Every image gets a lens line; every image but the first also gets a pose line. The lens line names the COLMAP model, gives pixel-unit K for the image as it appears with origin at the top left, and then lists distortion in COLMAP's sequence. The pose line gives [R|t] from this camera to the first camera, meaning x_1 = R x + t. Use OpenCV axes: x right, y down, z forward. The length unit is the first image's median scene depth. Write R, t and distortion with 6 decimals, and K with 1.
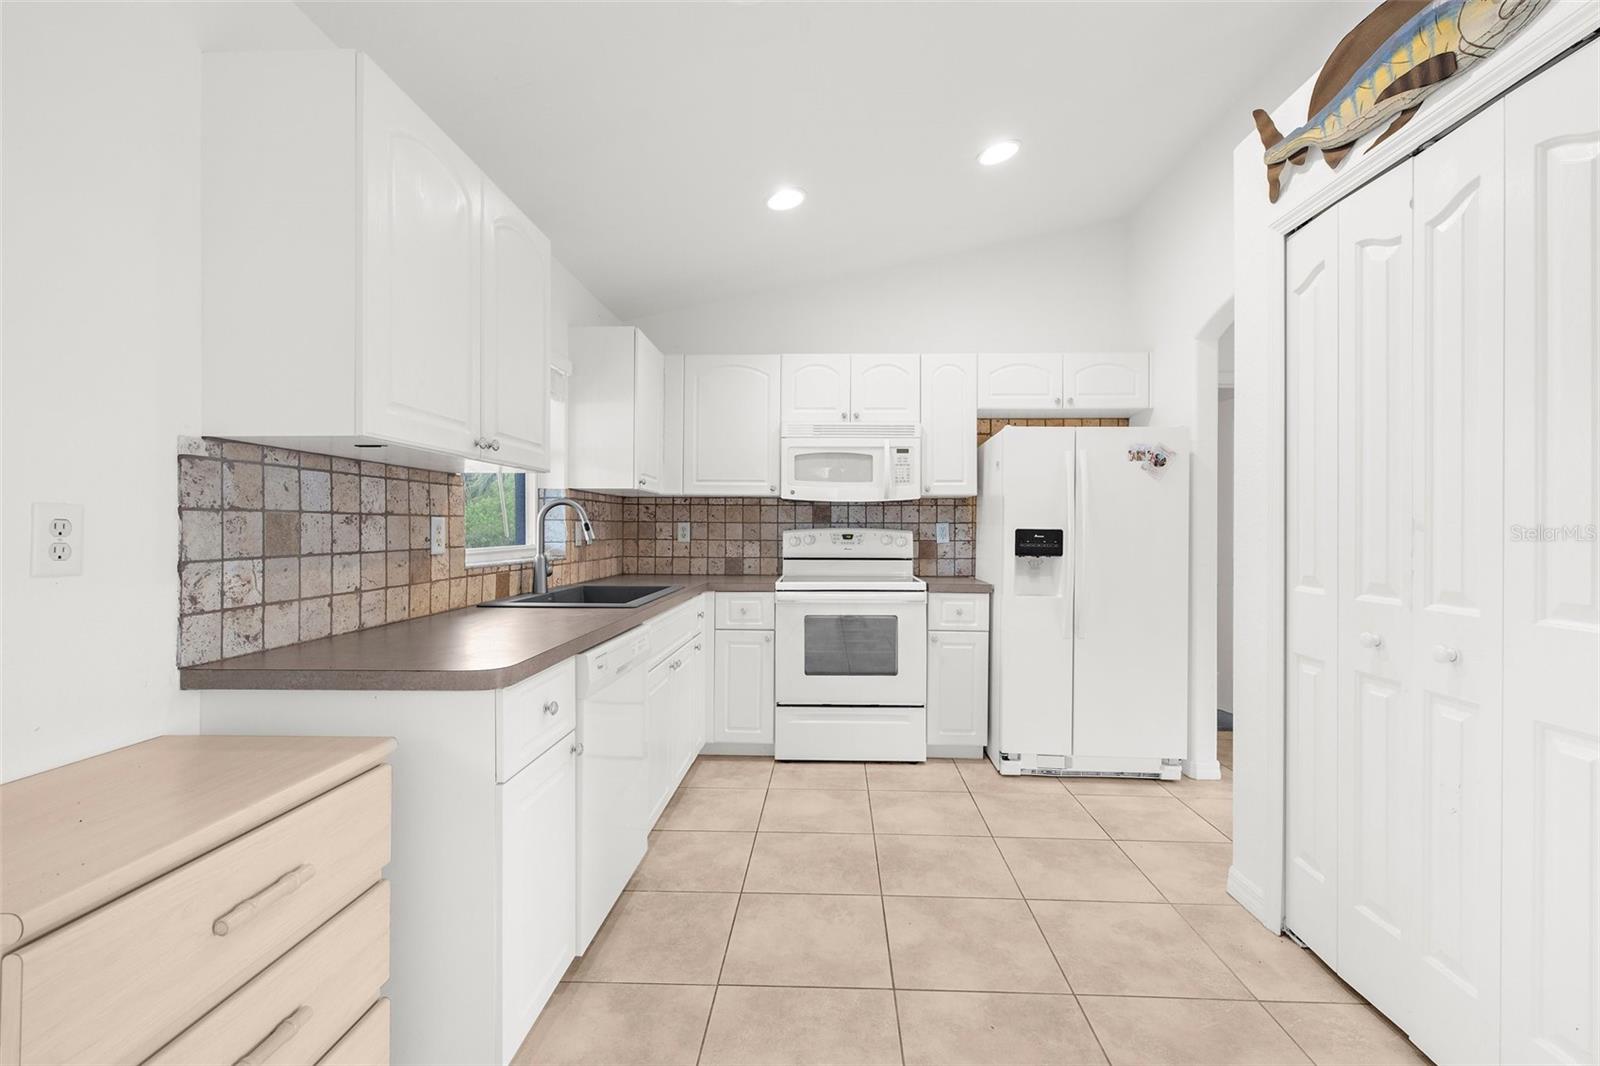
lens RADIAL K [[695.3, 0, 805.5], [0, 695.3, 528.2], [0, 0, 1]] dist [-0.002338, 0.001860]
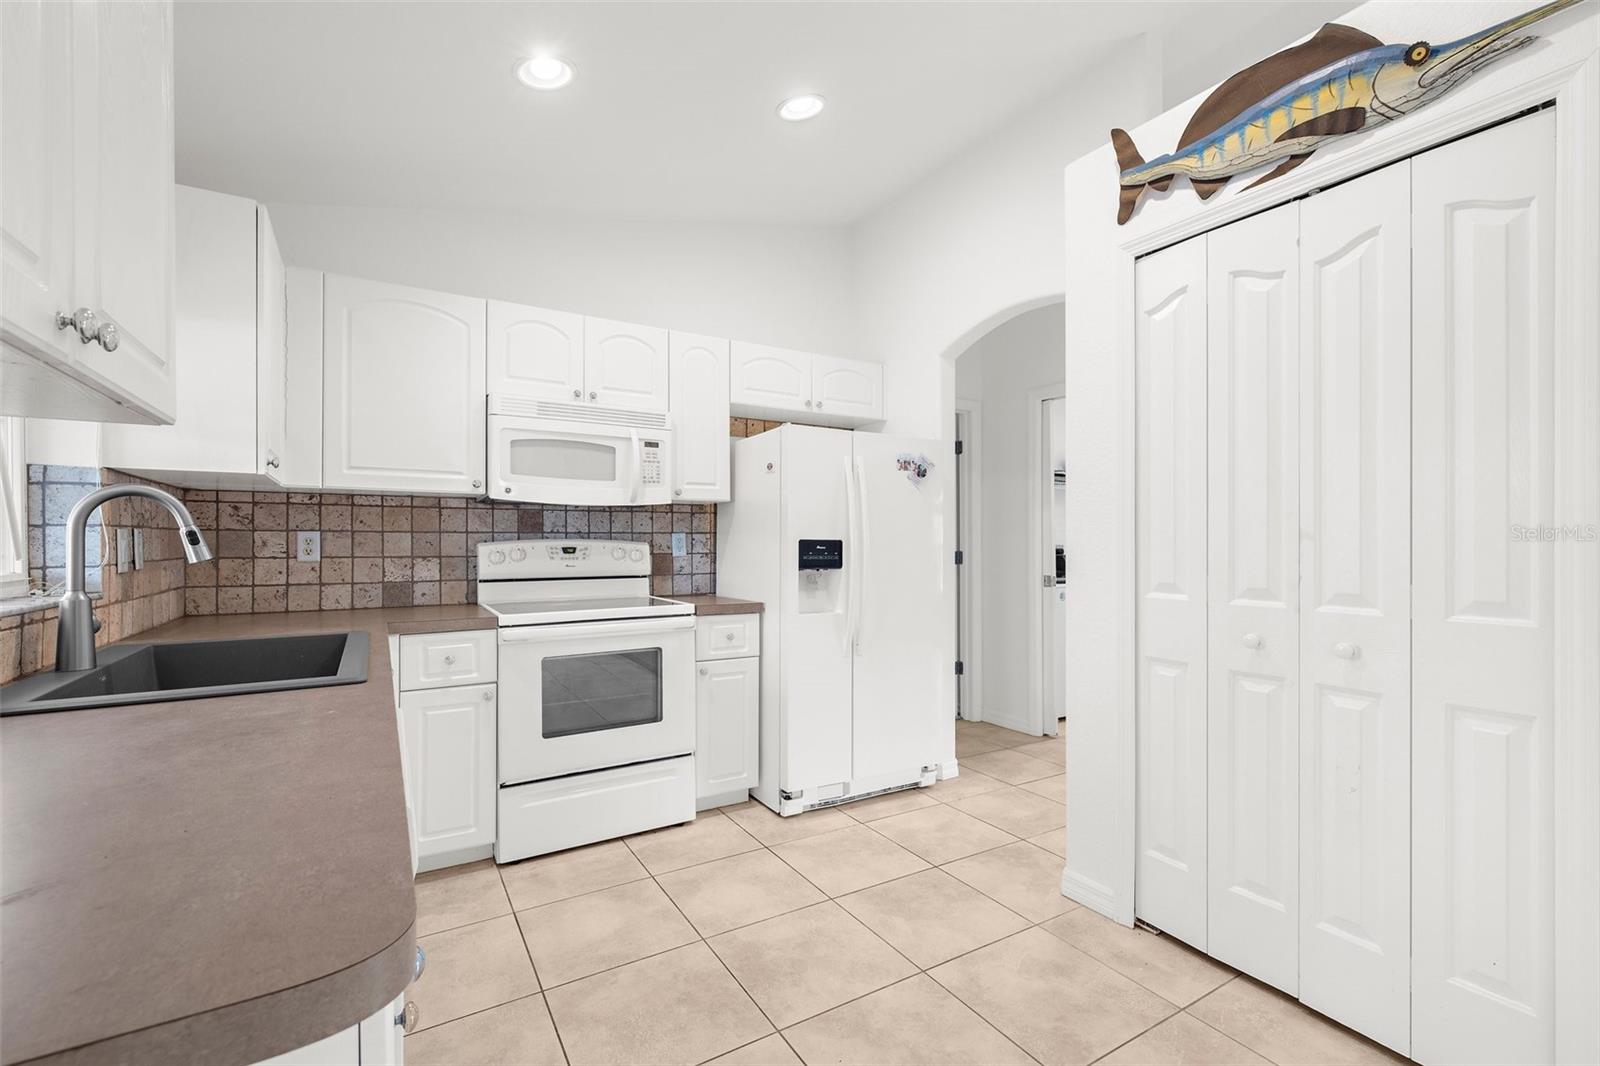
lens RADIAL K [[695.3, 0, 800.5], [0, 695.3, 542.4], [0, 0, 1]] dist [-0.002338, 0.001860]
pose [[0.833222, -0.004861, 0.552917, -0.250604], [0.002502, 0.999984, 0.005022, 0.000077], [-0.552932, -0.002801, 0.833221, 0.329307]]
